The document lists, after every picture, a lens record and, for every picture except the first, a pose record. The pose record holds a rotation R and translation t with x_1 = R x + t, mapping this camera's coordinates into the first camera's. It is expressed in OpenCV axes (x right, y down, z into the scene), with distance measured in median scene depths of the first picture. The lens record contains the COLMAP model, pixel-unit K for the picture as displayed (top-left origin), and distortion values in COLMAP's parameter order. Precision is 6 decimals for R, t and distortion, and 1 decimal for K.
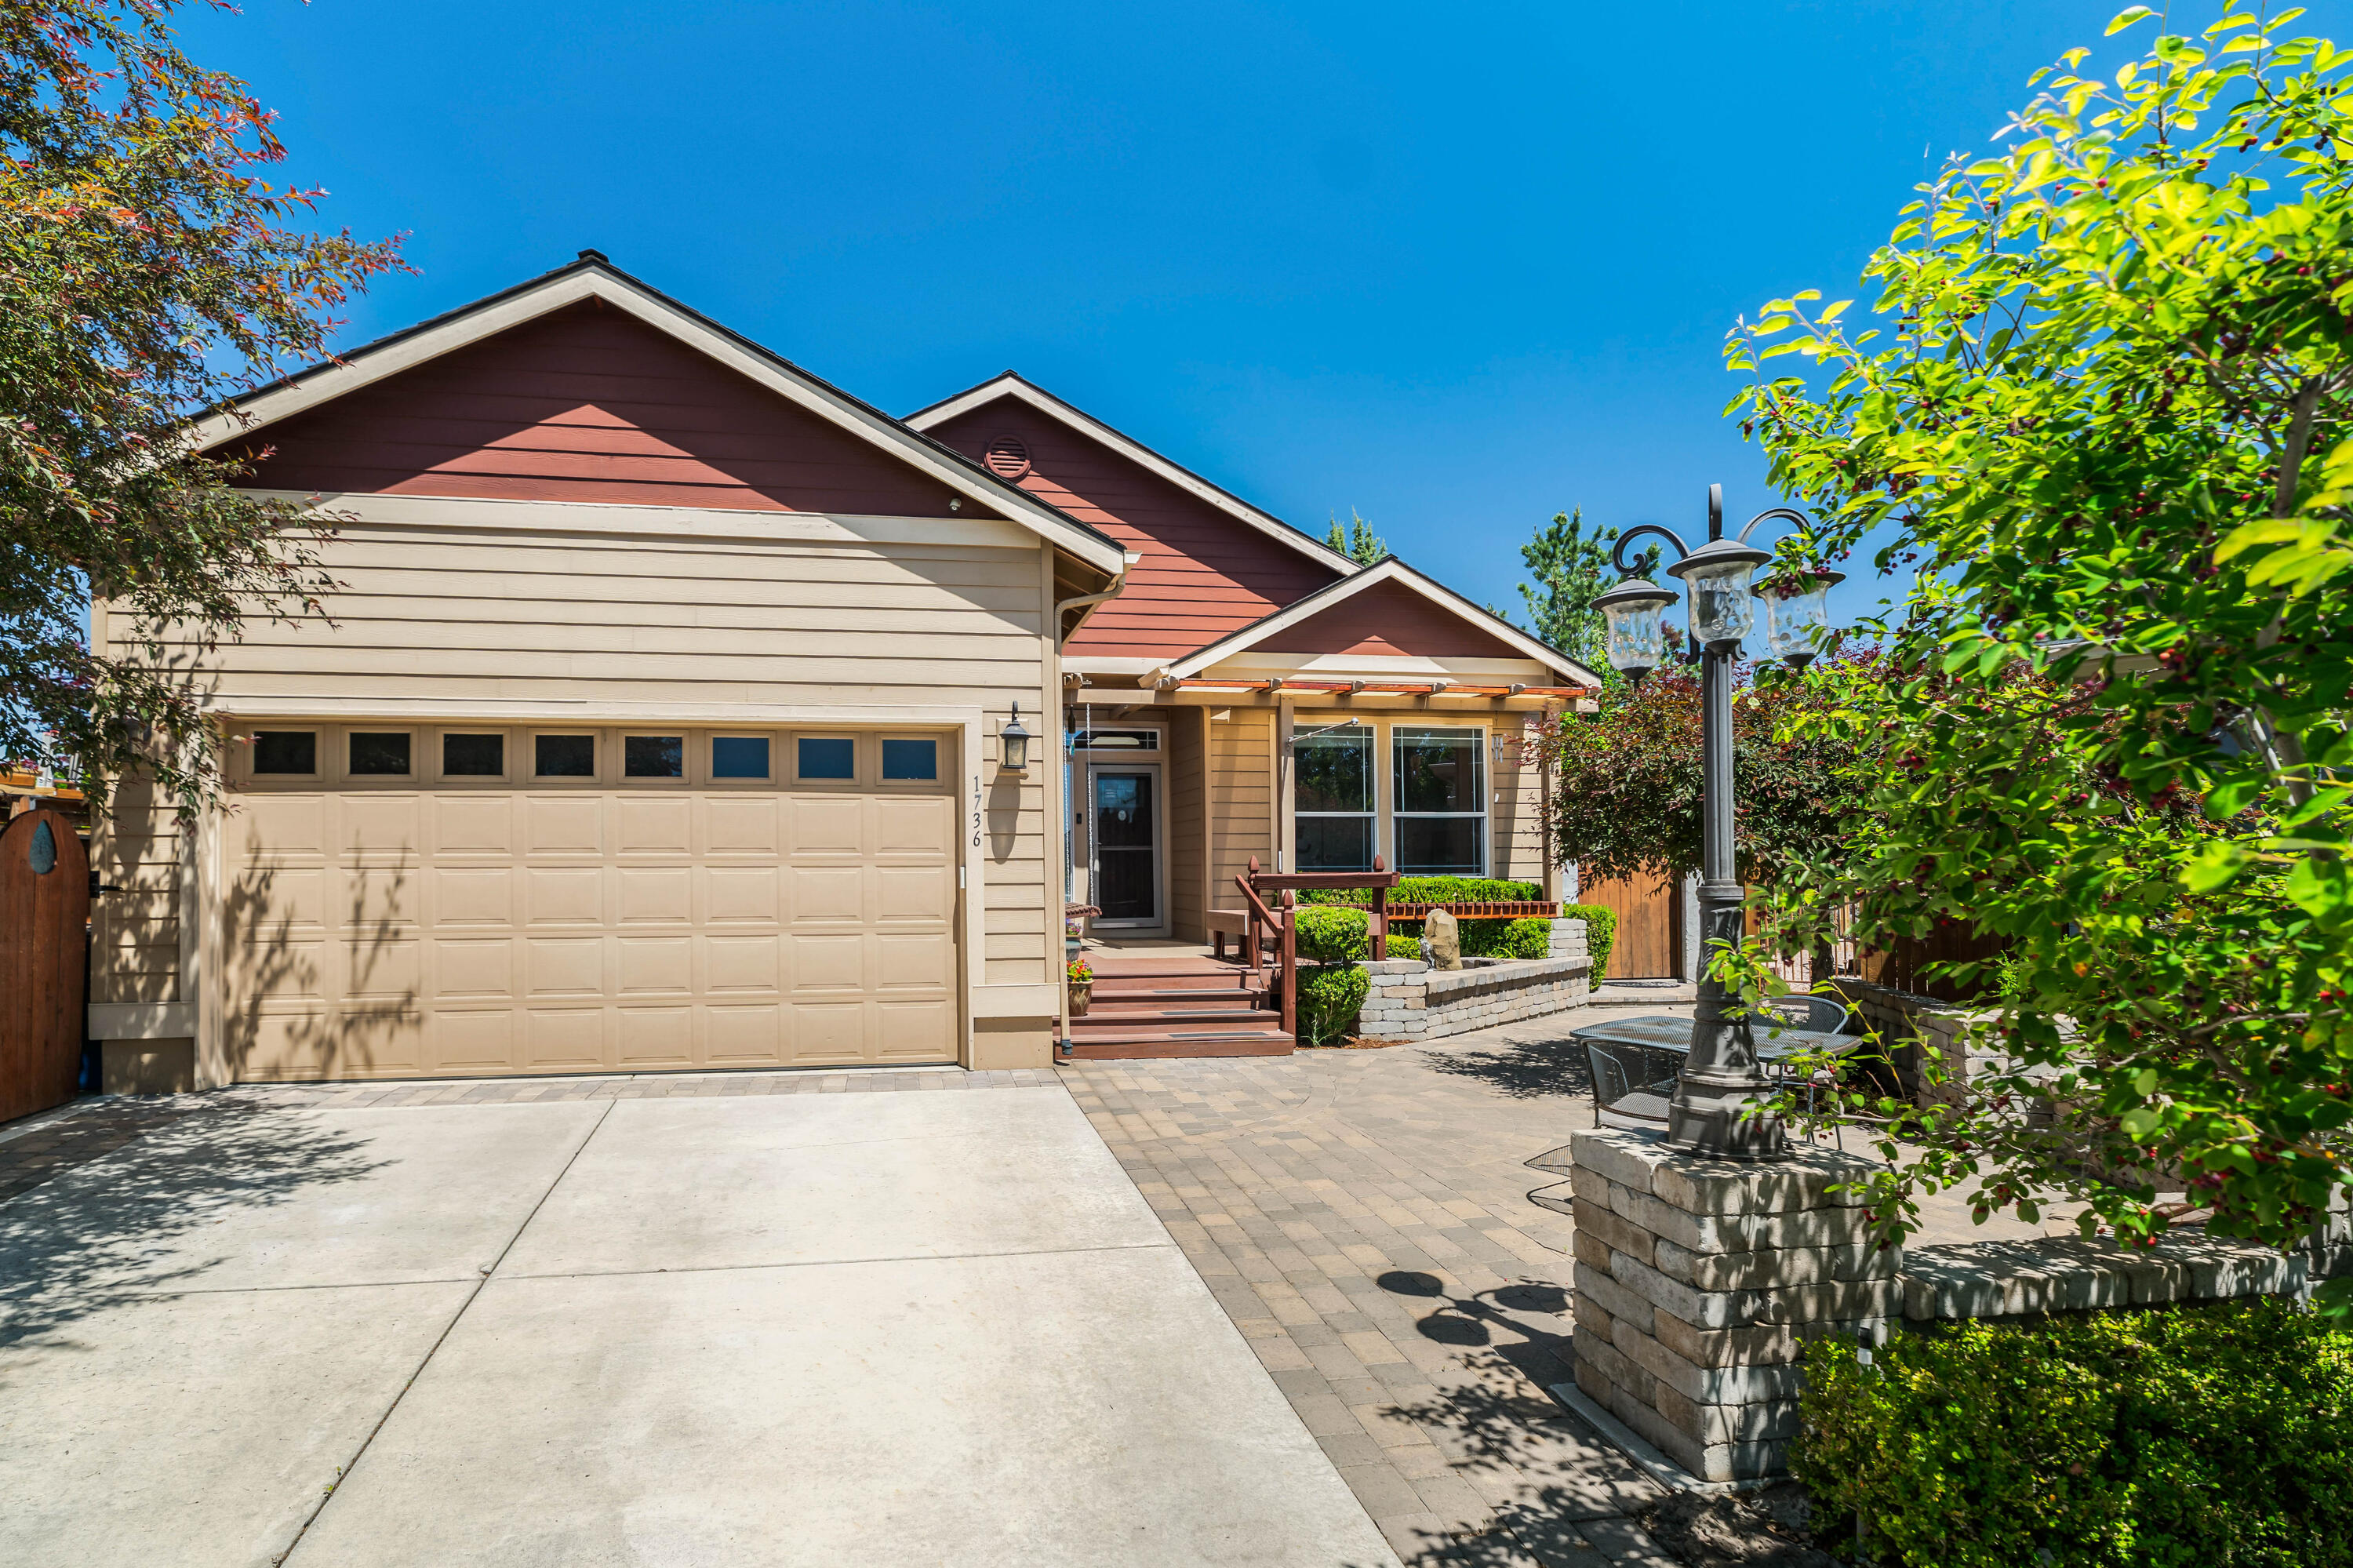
lens RADIAL K [[1119.7, 0, 1170.5], [0, 1119.7, 842.5], [0, 0, 1]] dist [-0.019585, -0.000062]
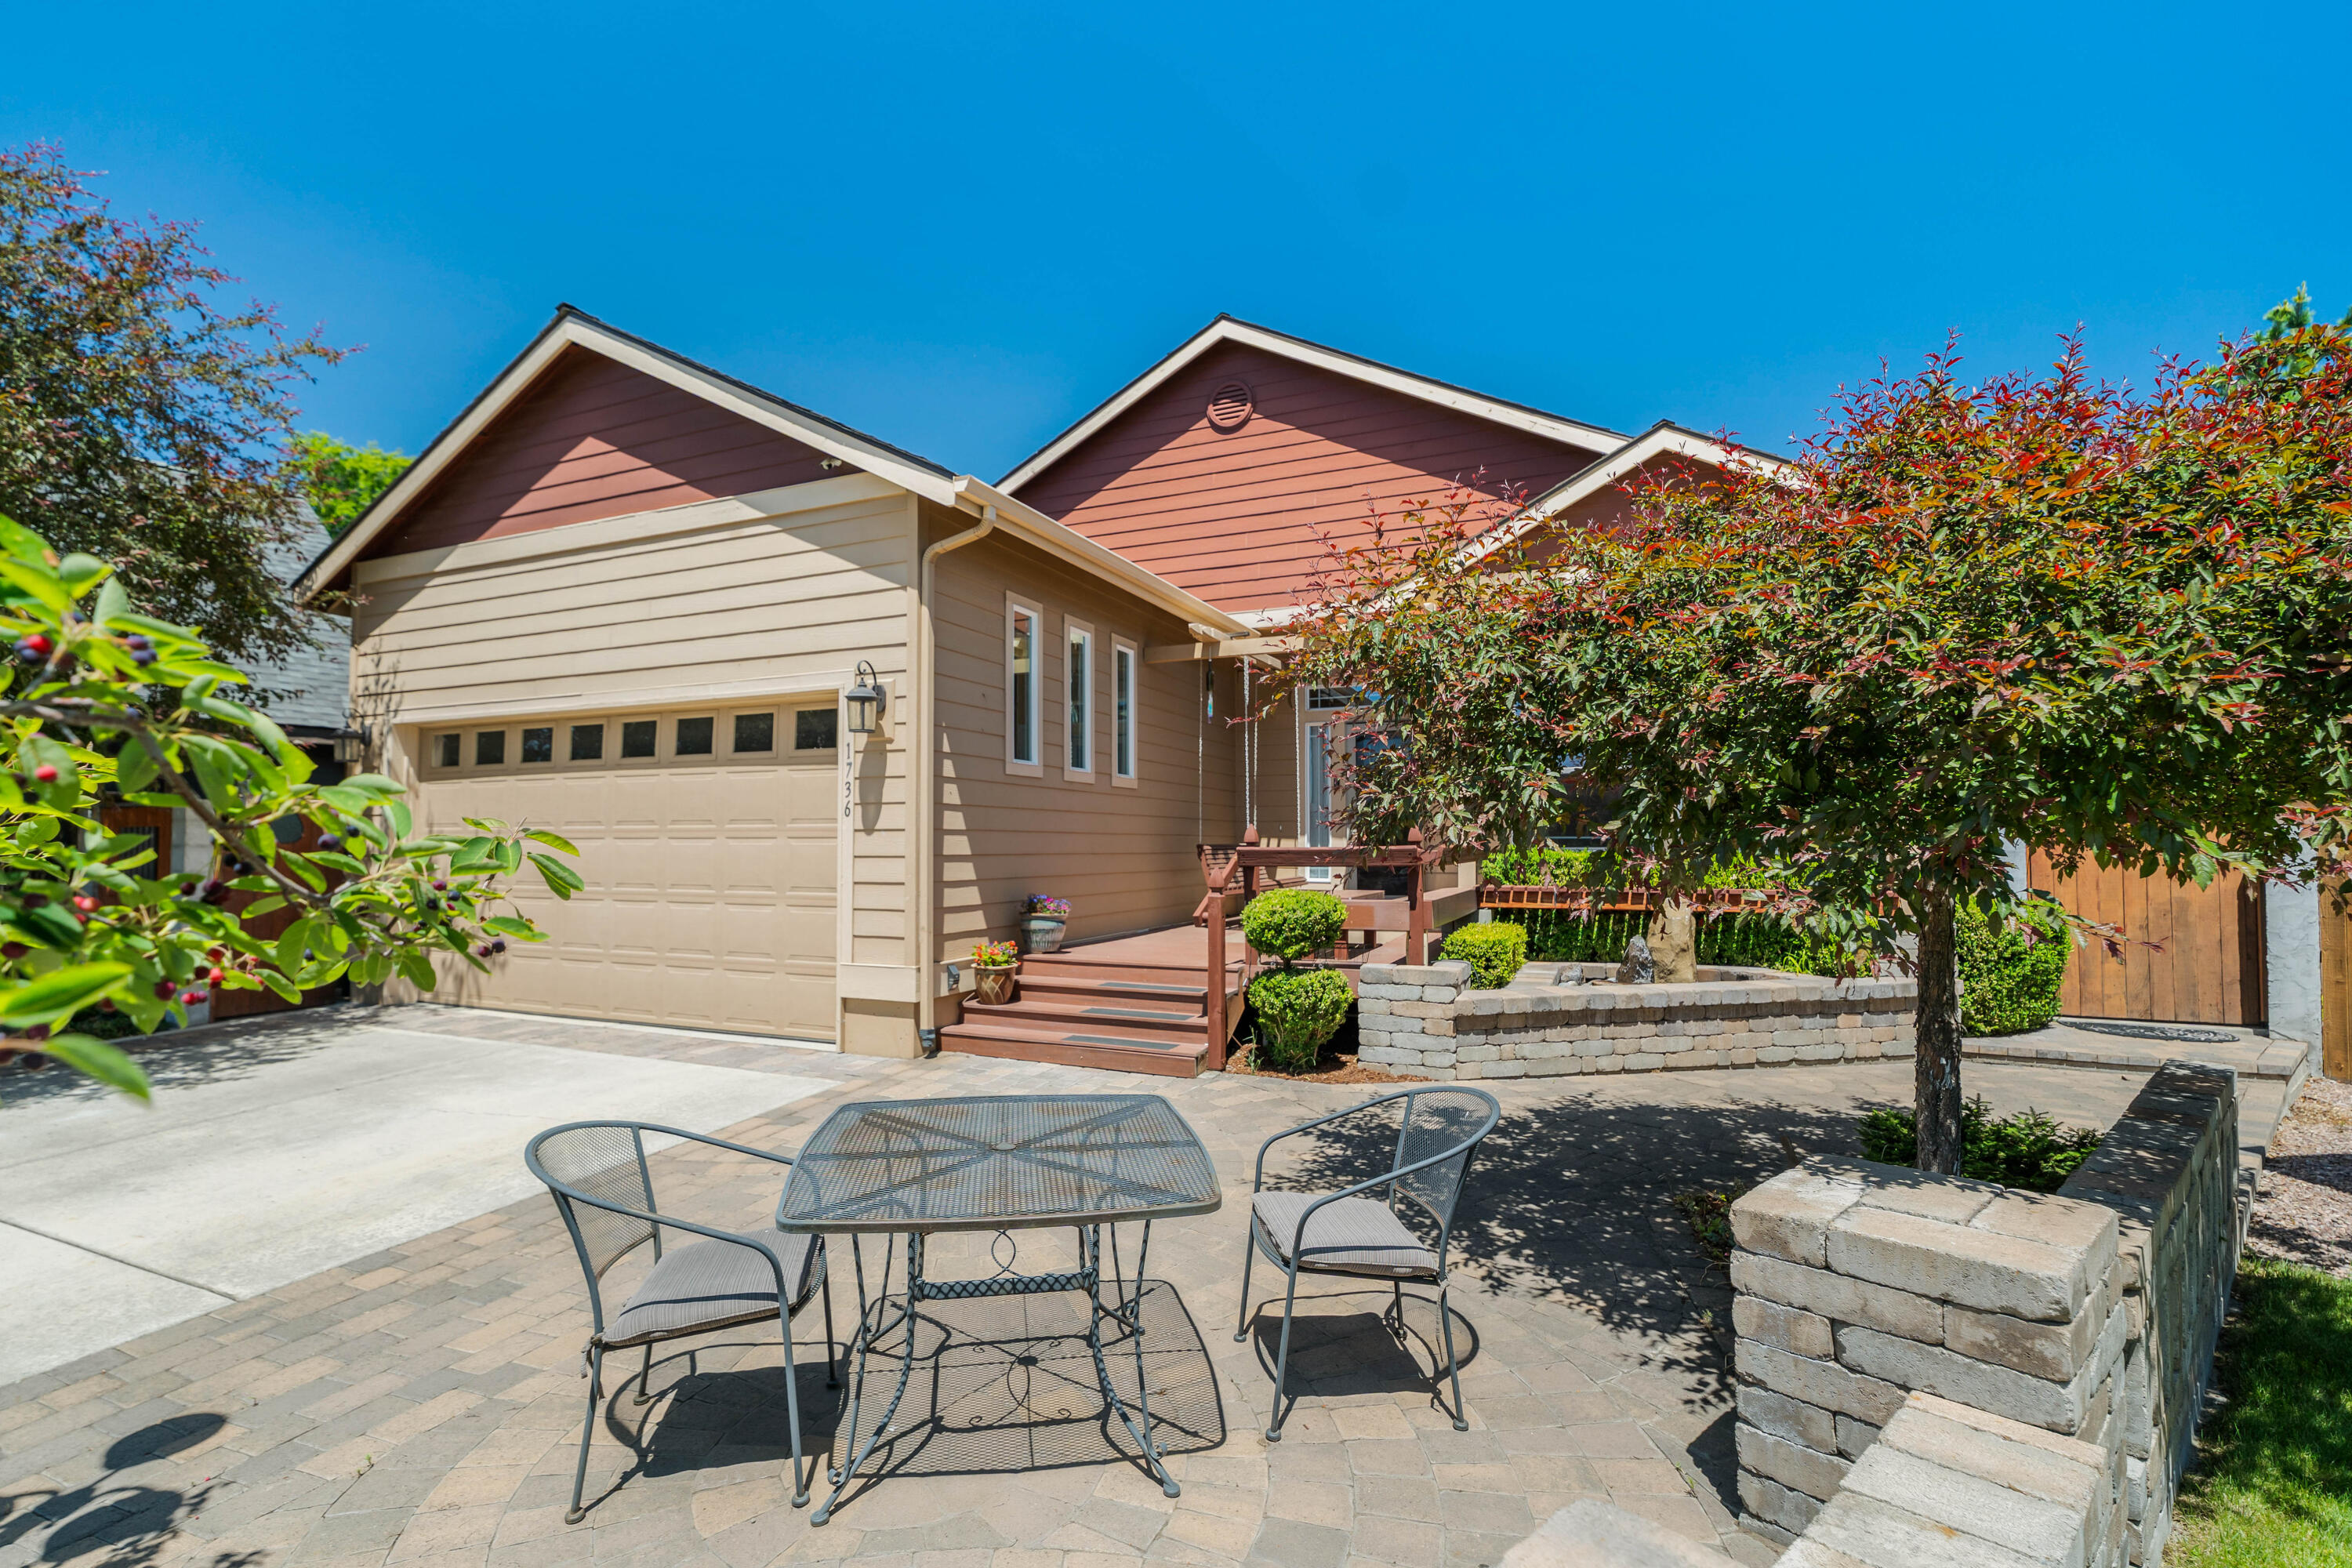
lens RADIAL K [[1066.4, 0, 1175.8], [0, 1066.4, 797.8], [0, 0, 1]] dist [-0.011854, -0.000496]
pose [[0.832813, -0.019392, -0.553215, 0.555818], [0.012321, 0.999788, -0.016499, 0.005894], [0.553418, 0.006924, 0.832875, 0.399176]]
